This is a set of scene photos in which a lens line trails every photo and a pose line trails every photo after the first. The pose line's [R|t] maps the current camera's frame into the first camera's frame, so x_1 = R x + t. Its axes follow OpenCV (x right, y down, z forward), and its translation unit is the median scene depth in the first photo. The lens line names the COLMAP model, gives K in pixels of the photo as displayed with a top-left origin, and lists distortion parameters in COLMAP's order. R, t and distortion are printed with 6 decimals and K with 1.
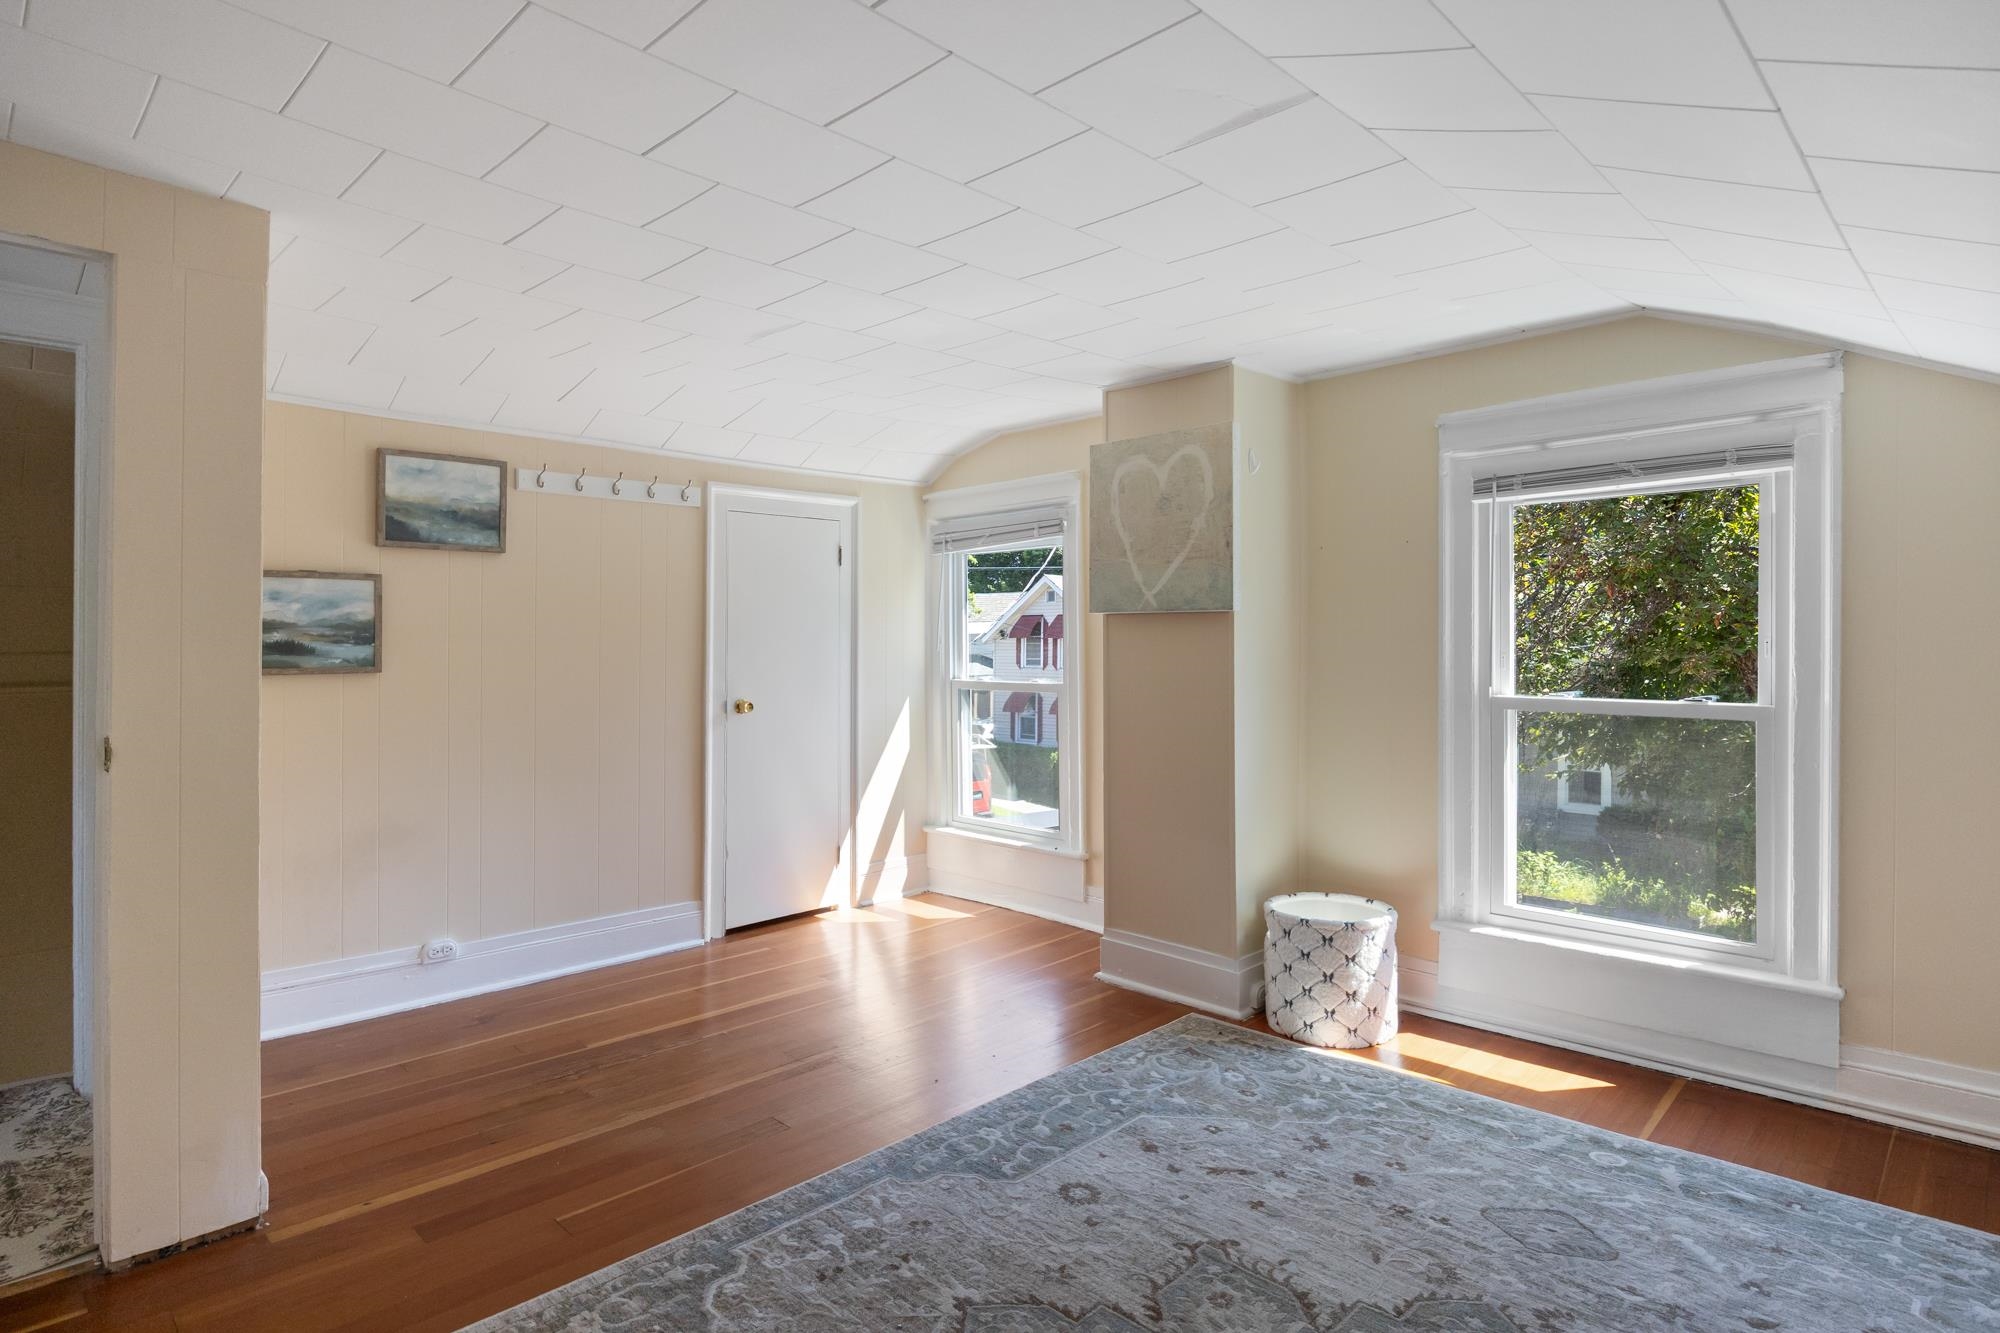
lens RADIAL K [[1071.2, 0, 1000.4], [0, 1071.2, 636.3], [0, 0, 1]] dist [-0.012833, 0.003270]
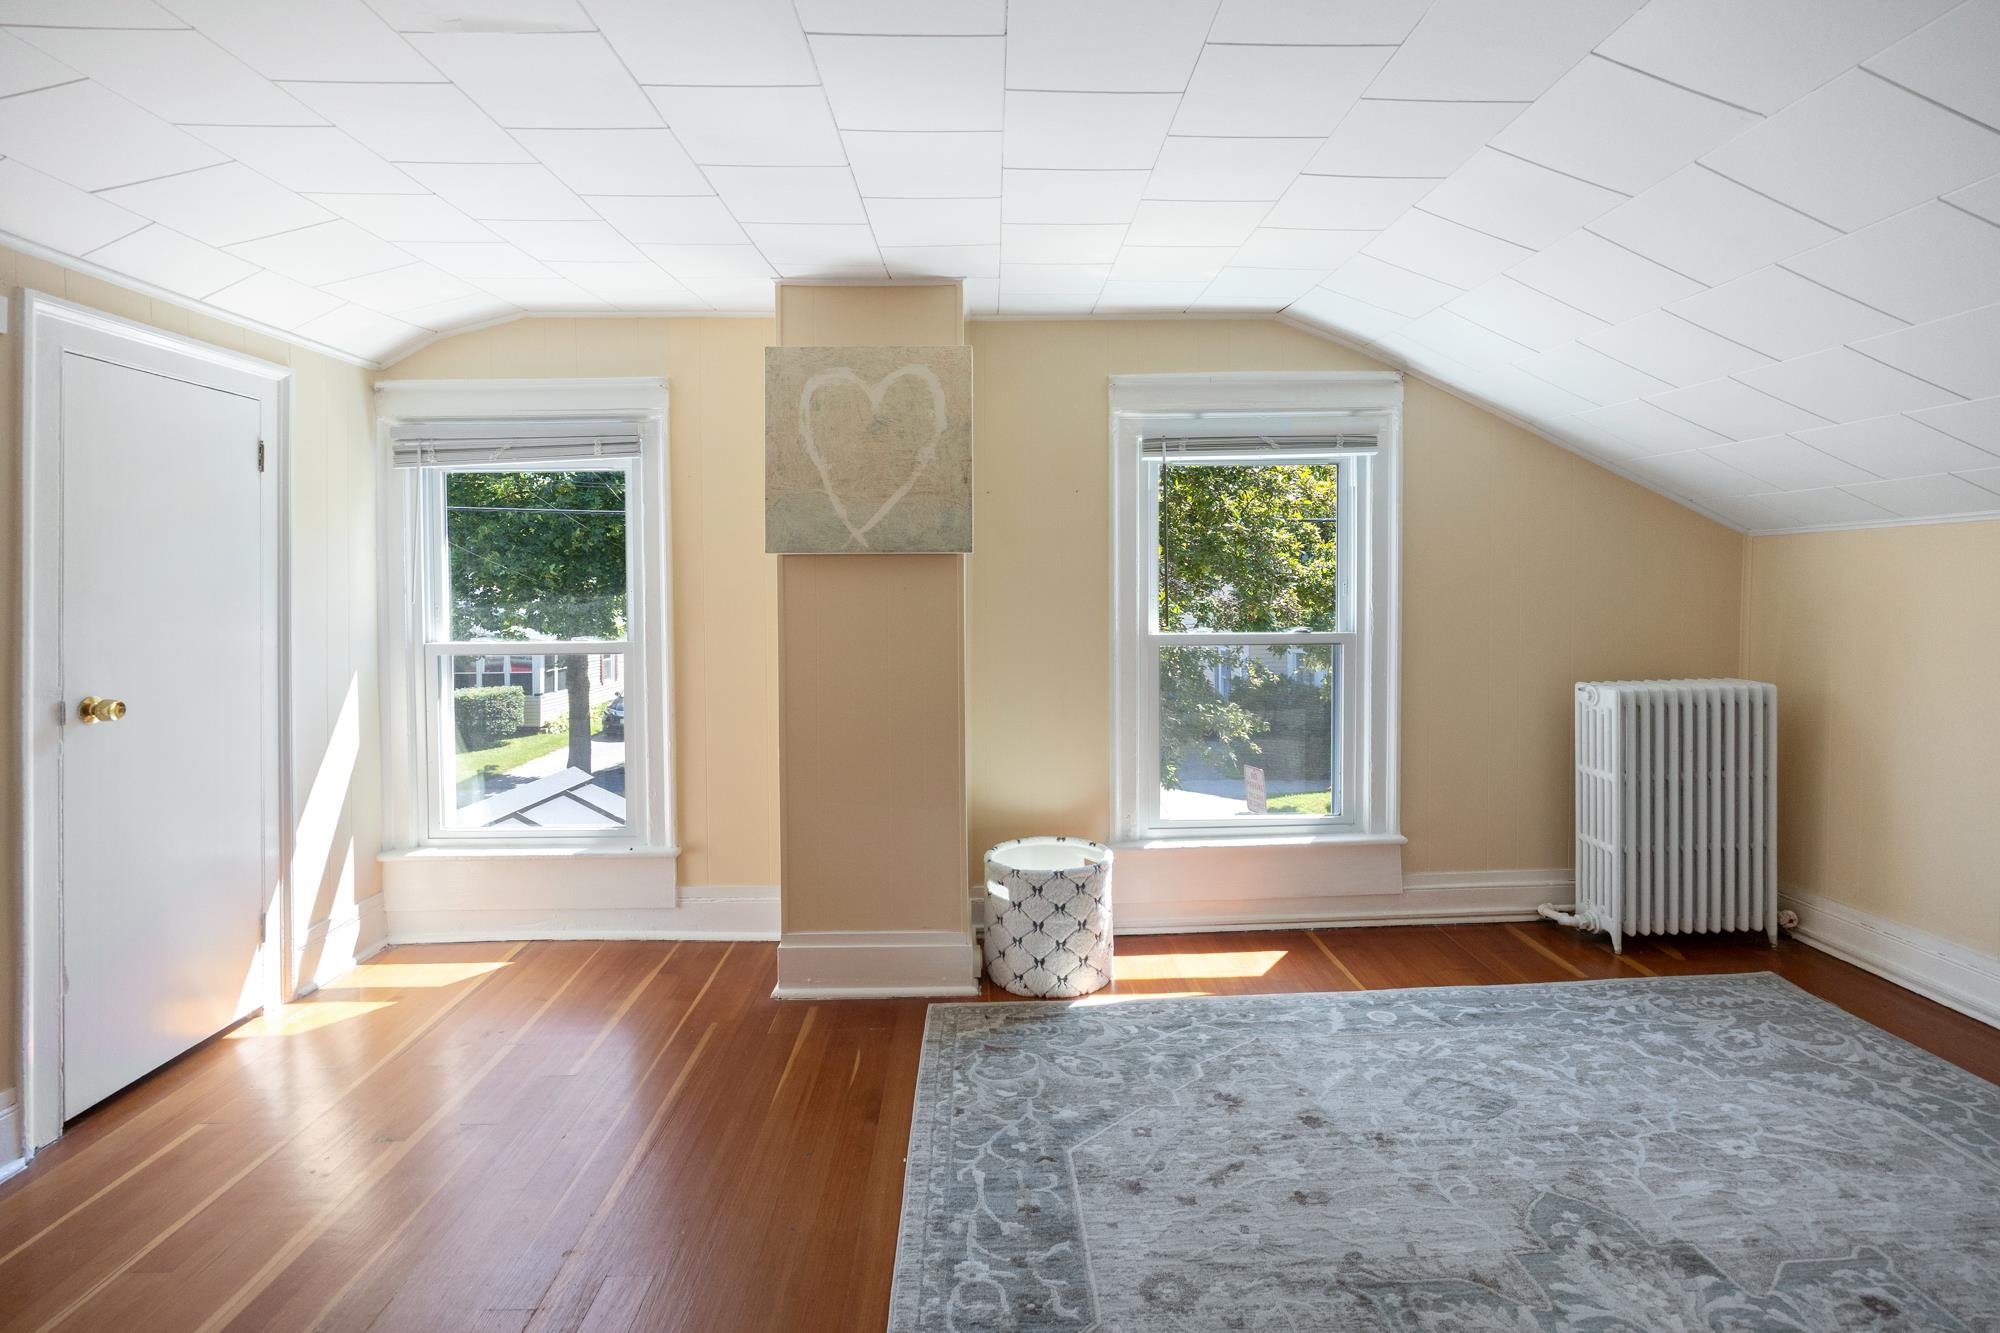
lens RADIAL K [[930.0, 0, 1005.1], [0, 930.0, 590.1], [0, 0, 1]] dist [-0.013183, 0.000890]
pose [[0.688268, -0.006672, 0.725426, -0.334997], [0.003990, 0.999977, 0.005412, 0.003751], [-0.725446, -0.000830, 0.688279, 0.422996]]
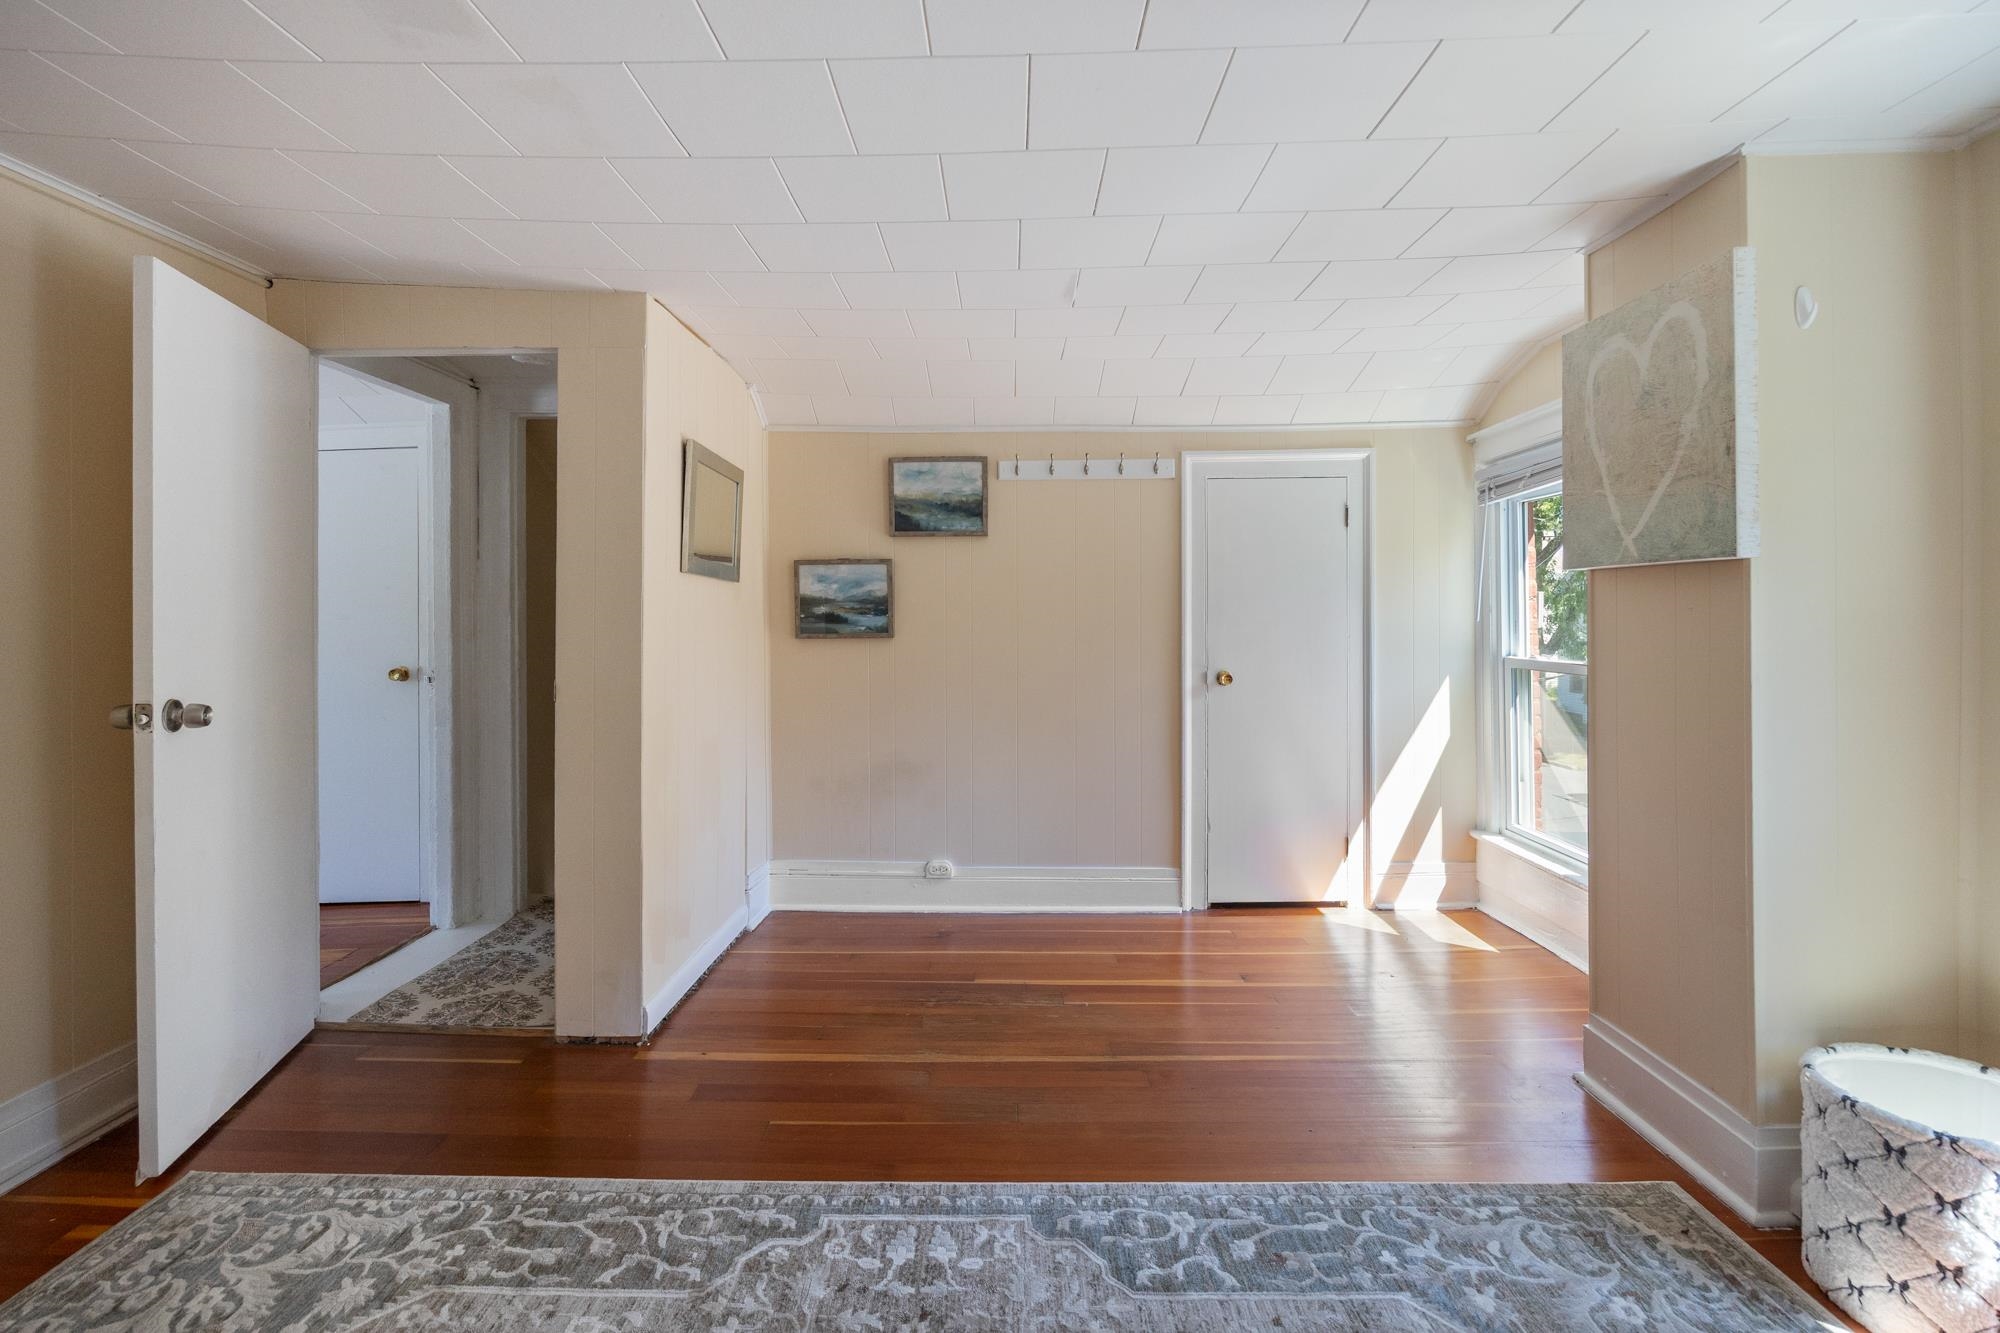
lens RADIAL K [[963.8, 0, 979.8], [0, 963.8, 615.3], [0, 0, 1]] dist [-0.012160, 0.000478]
pose [[0.687146, -0.002073, -0.726516, 0.311493], [0.007801, 0.999959, 0.004524, 0.003459], [0.726477, -0.008776, 0.687135, 0.301806]]
